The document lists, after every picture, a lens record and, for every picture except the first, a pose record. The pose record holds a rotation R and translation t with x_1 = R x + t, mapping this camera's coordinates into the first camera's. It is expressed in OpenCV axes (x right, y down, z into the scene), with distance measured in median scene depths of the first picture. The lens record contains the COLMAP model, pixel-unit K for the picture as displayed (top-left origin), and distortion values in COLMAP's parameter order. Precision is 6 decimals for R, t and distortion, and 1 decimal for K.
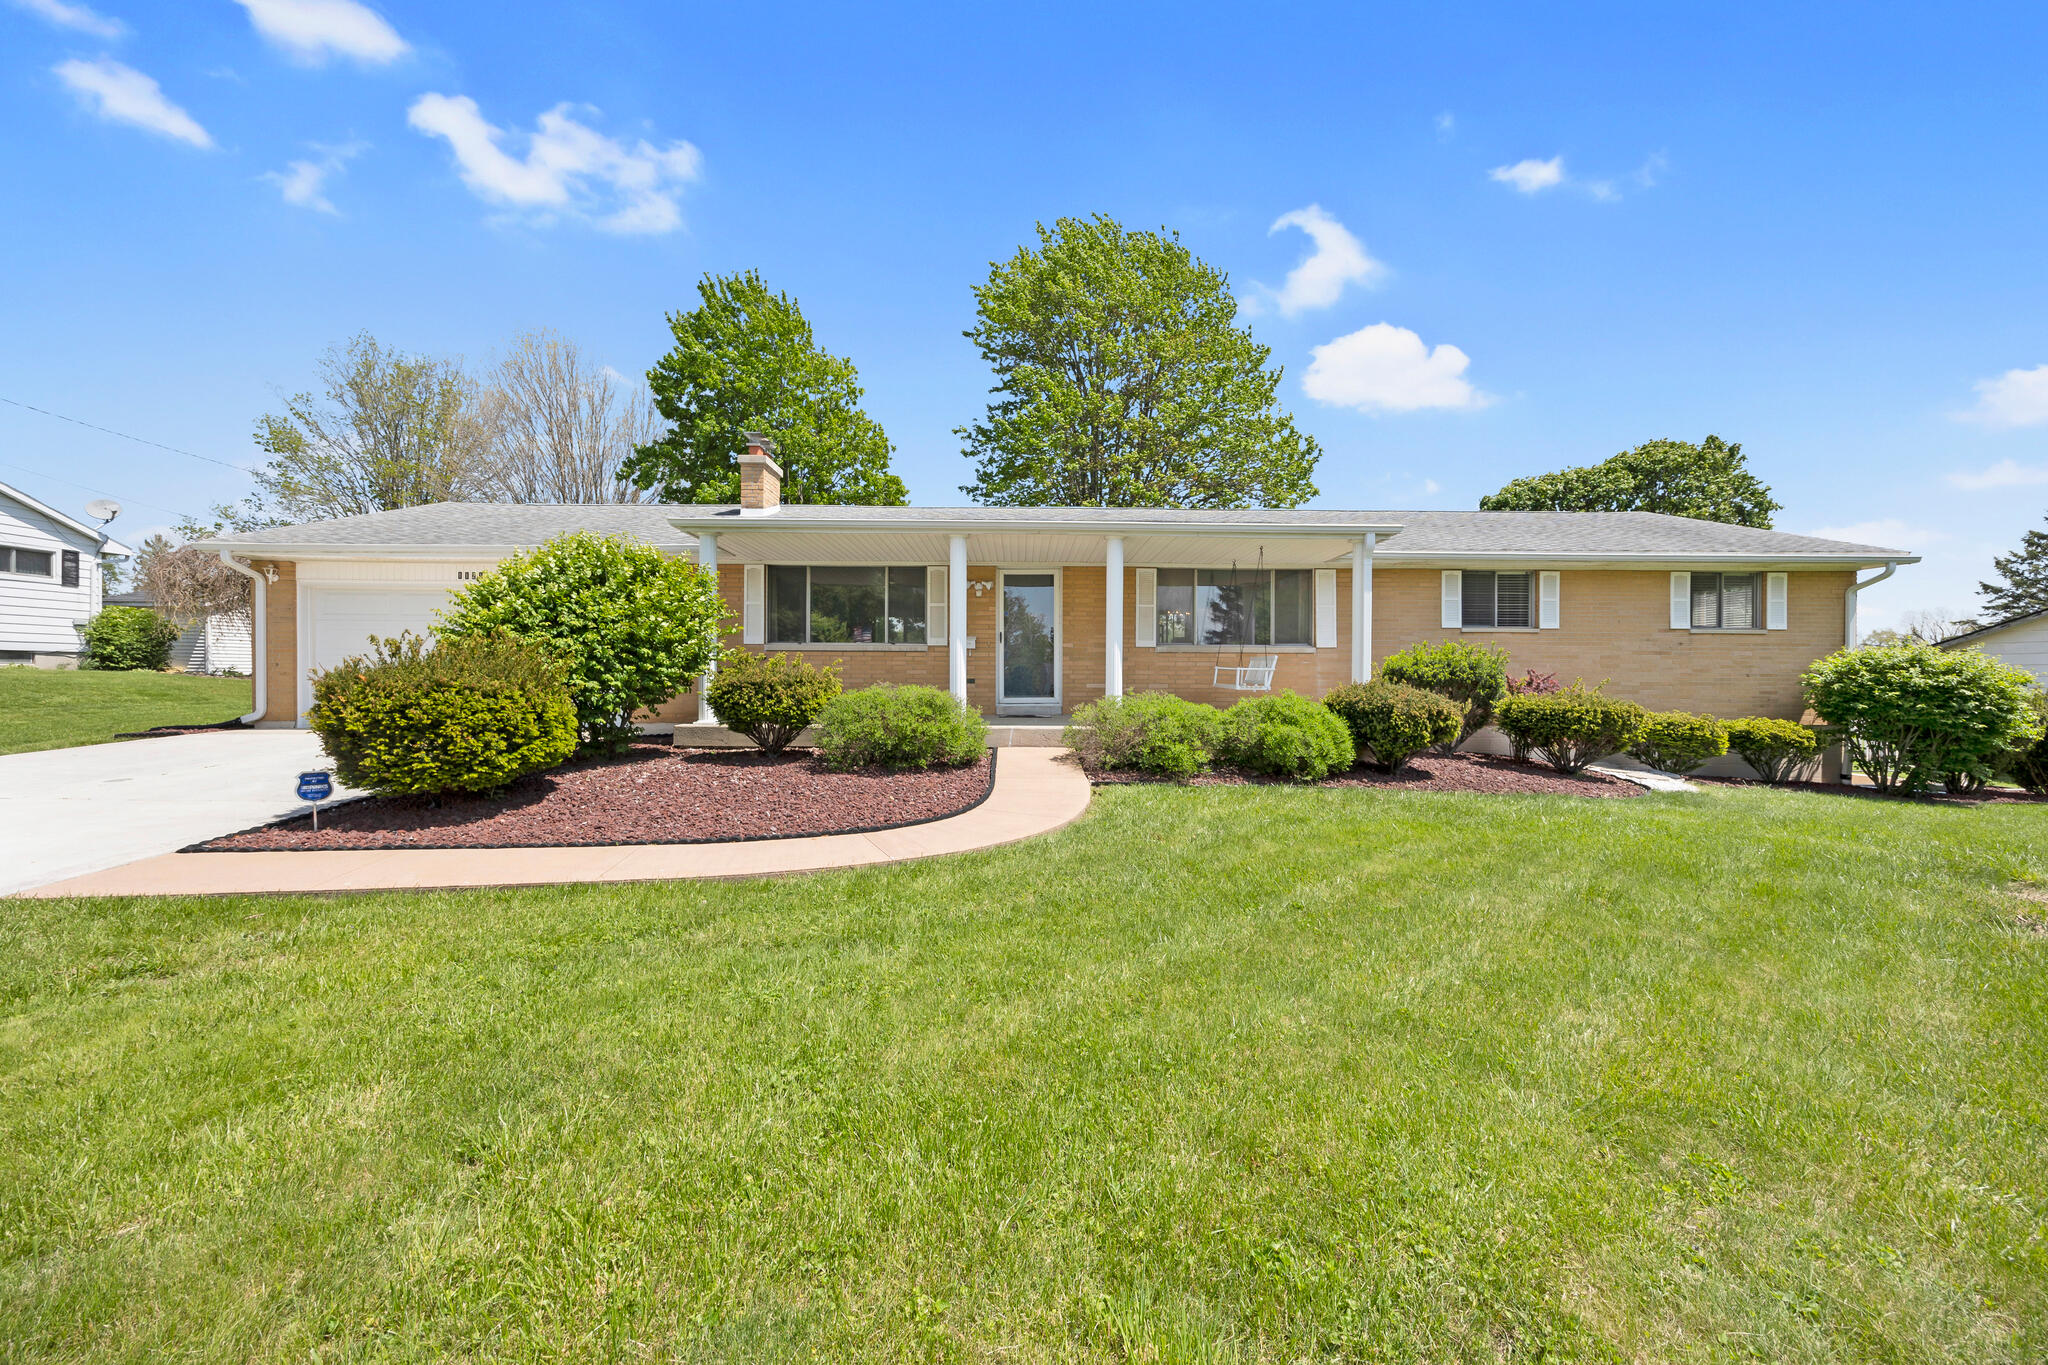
lens RADIAL K [[842.2, 0, 1024.0], [0, 842.2, 682.5], [0, 0, 1]] dist [0.001885, 0.000249]
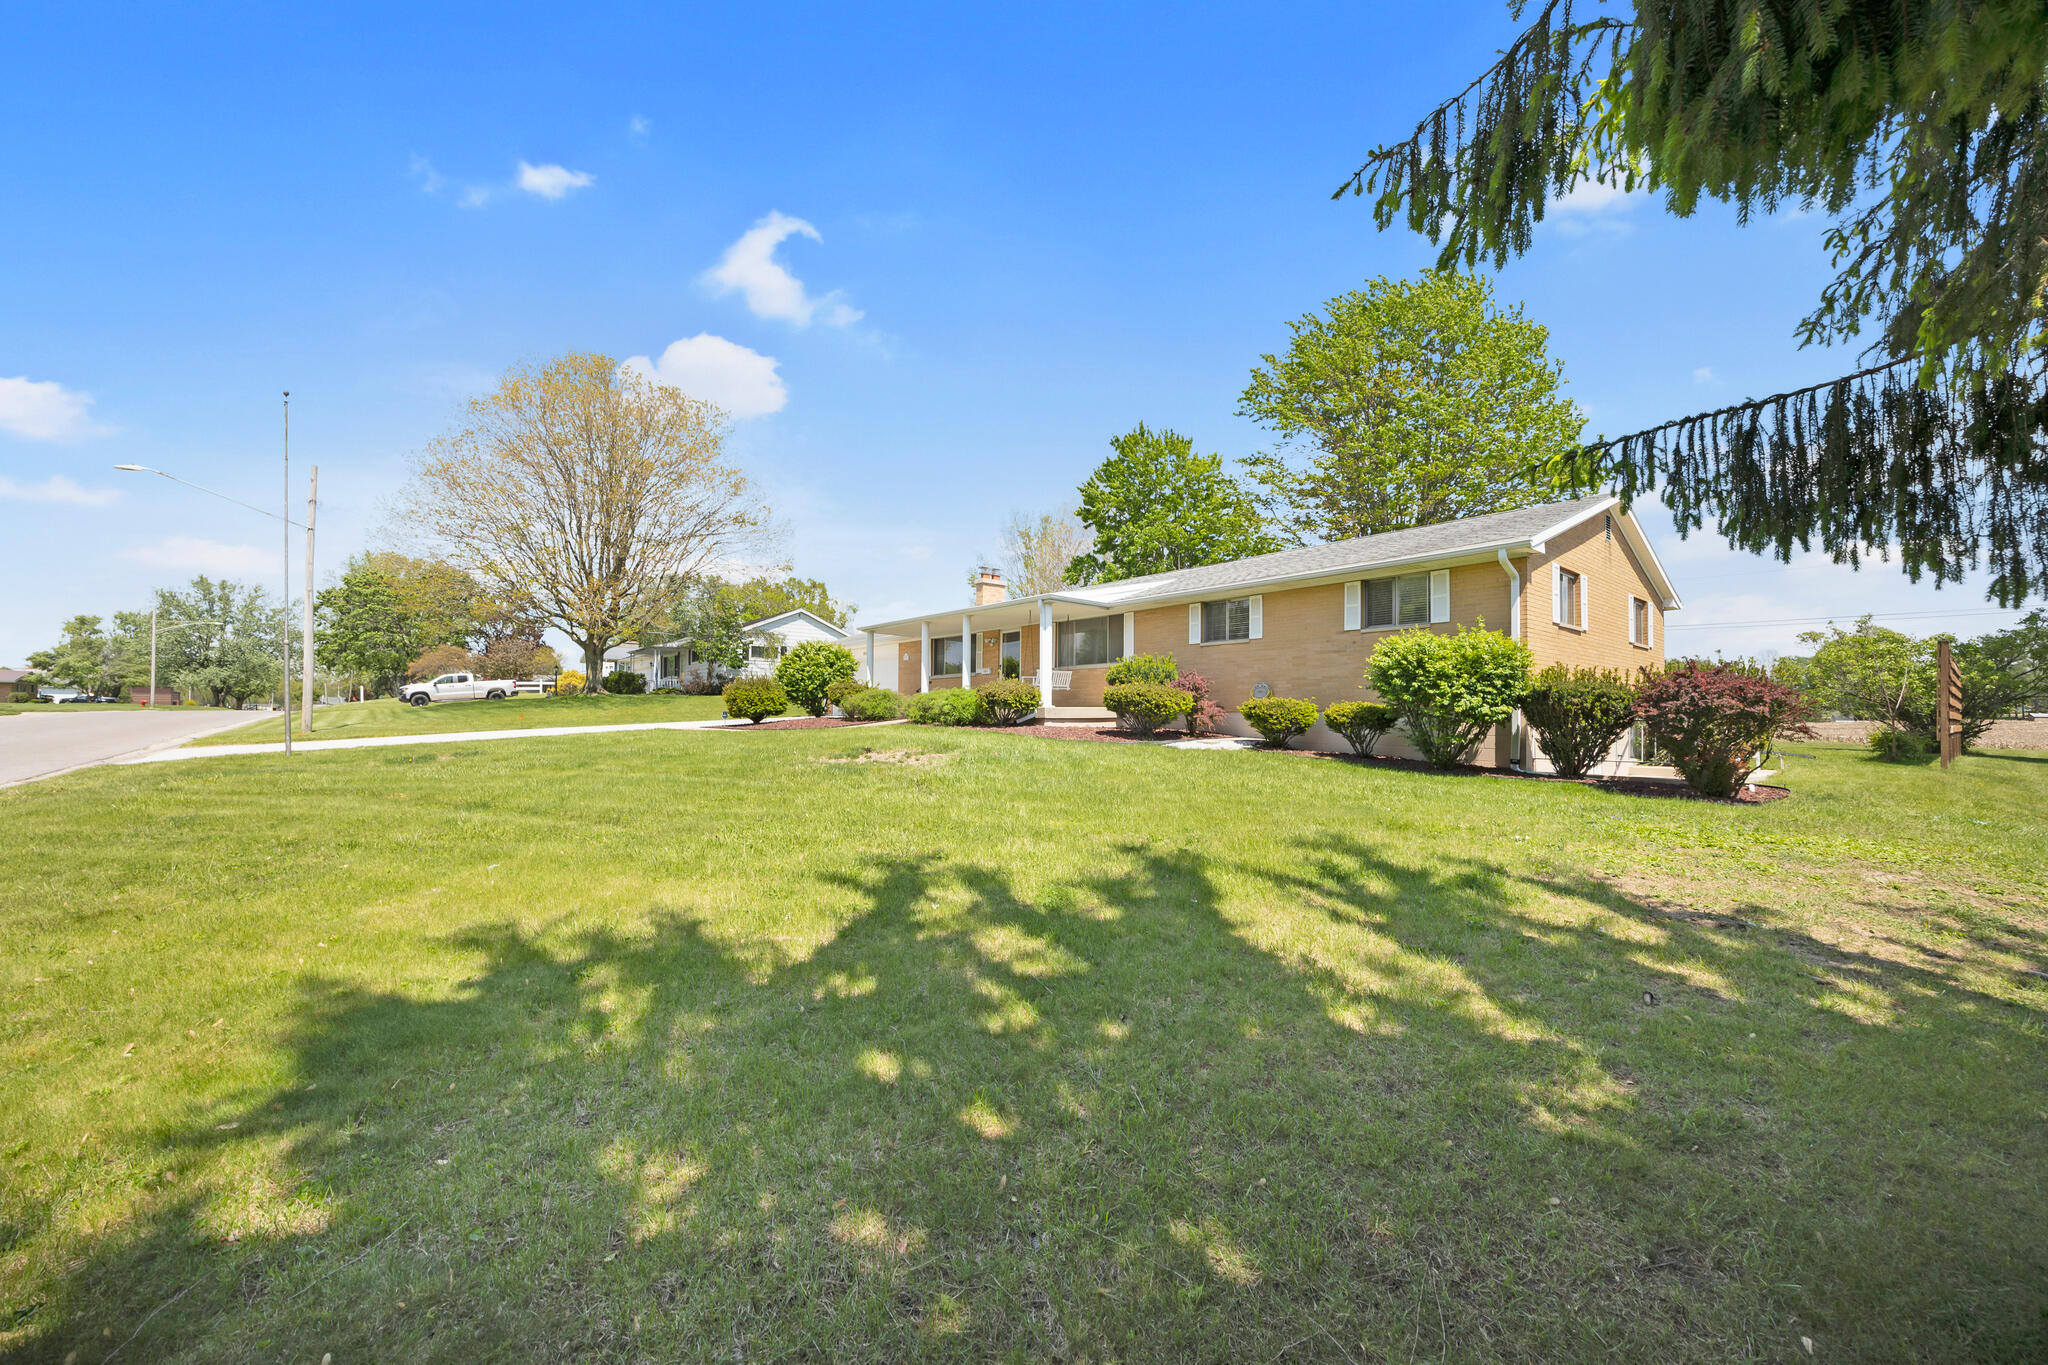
lens RADIAL K [[791.5, 0, 1024.0], [0, 791.5, 682.5], [0, 0, 1]] dist [-0.000618, -0.000094]
pose [[0.595572, -0.034177, -0.802574, 1.417031], [0.032489, 0.999302, -0.018445, 0.017318], [0.802644, -0.015090, 0.596267, -0.051882]]
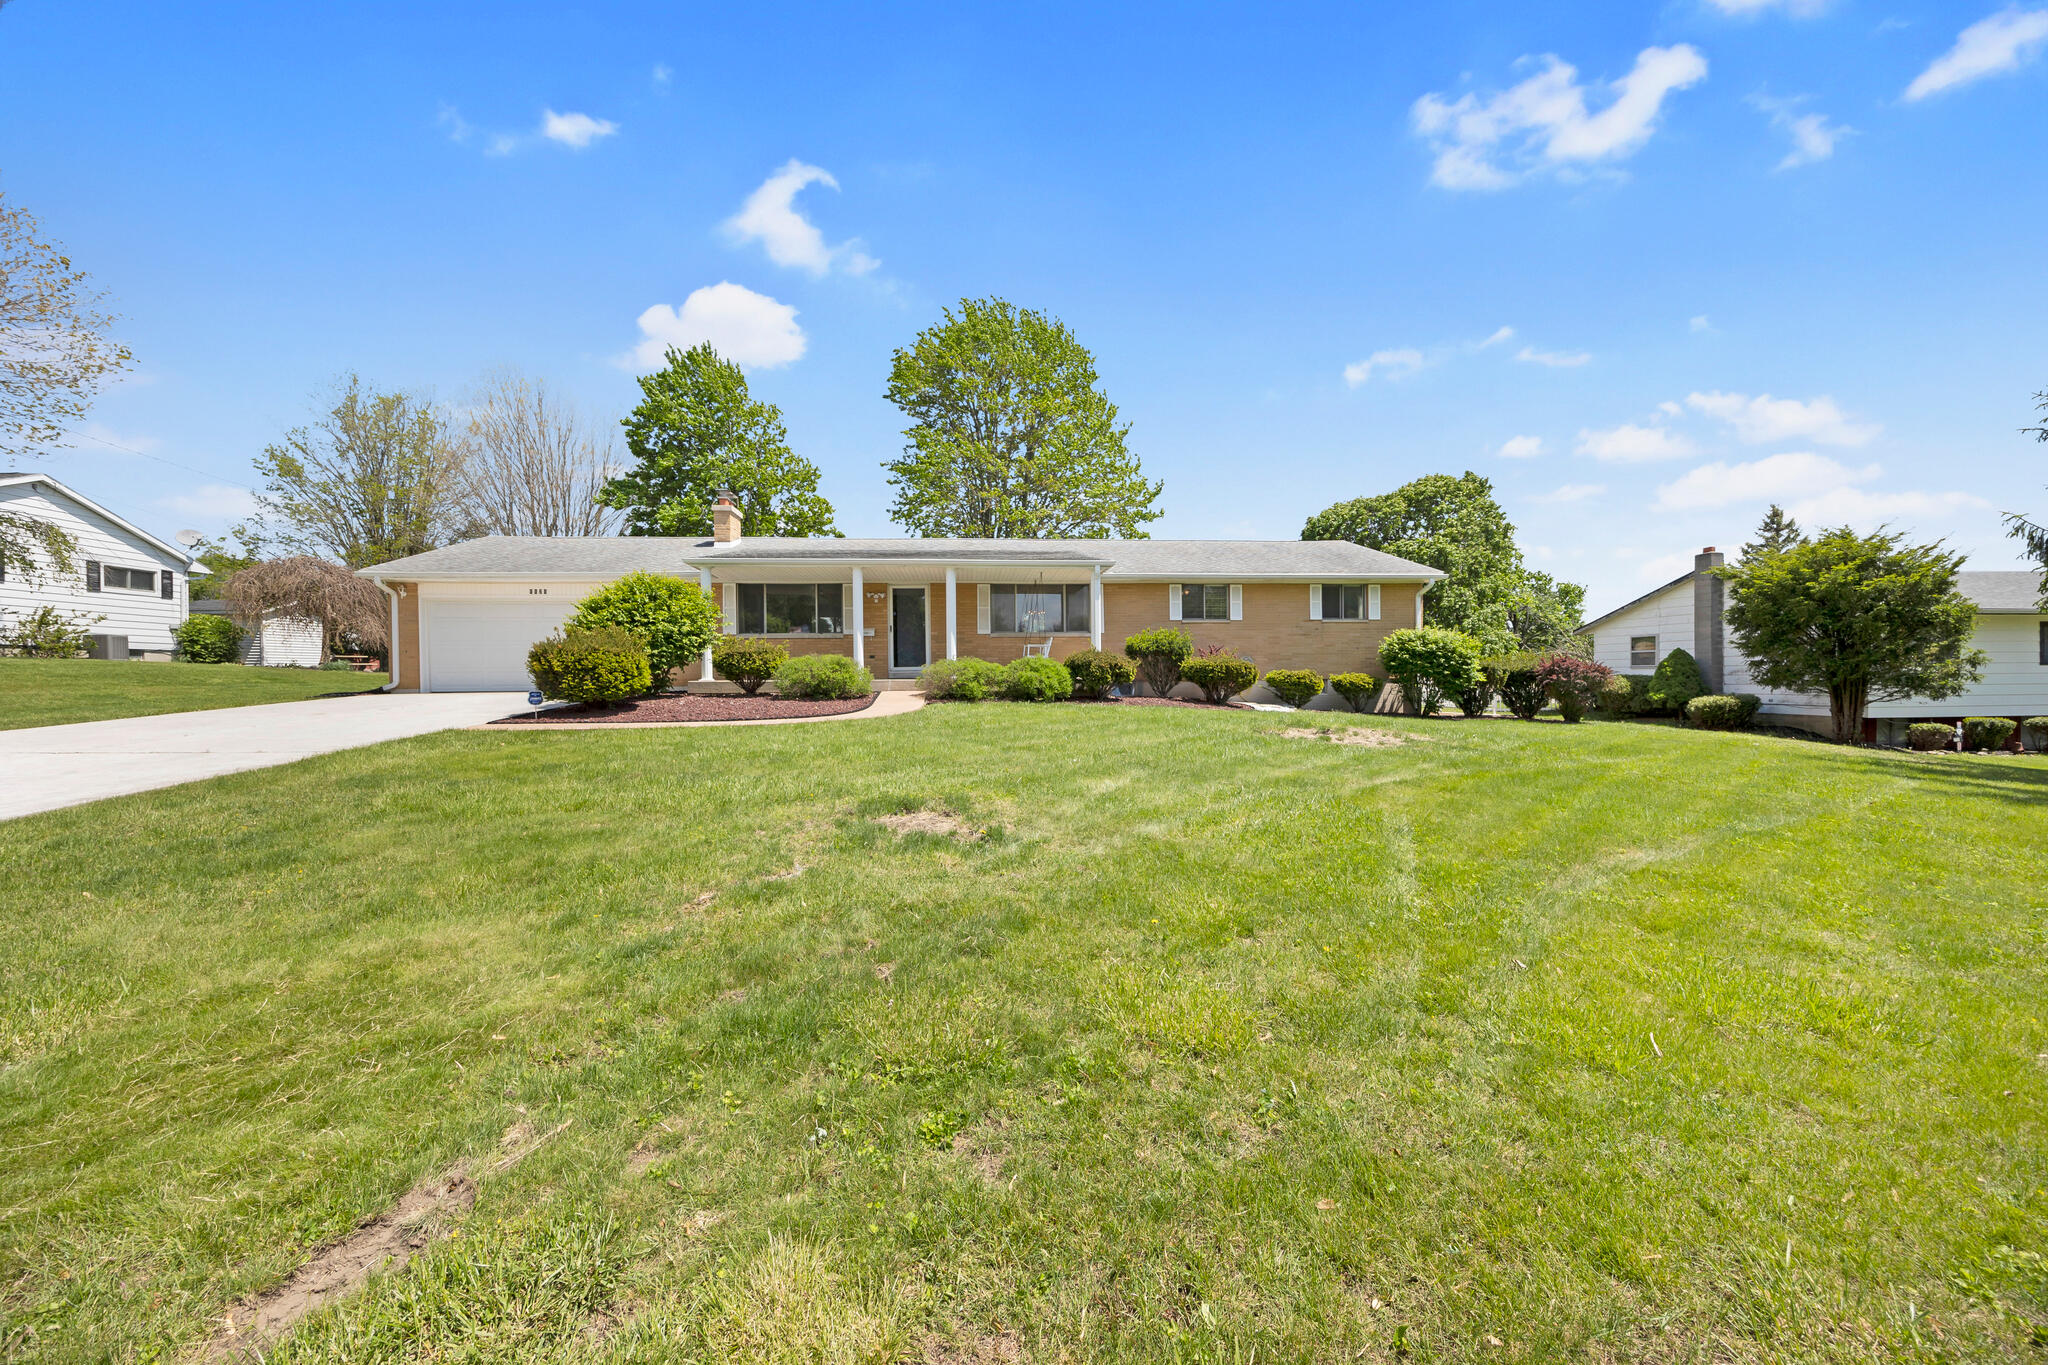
lens RADIAL K [[791.5, 0, 1024.0], [0, 791.5, 682.5], [0, 0, 1]] dist [-0.000618, -0.000094]
pose [[0.996673, -0.015282, 0.080055, 0.096573], [0.014870, 0.999873, 0.005738, 0.040497], [-0.080133, -0.004528, 0.996774, -0.474269]]
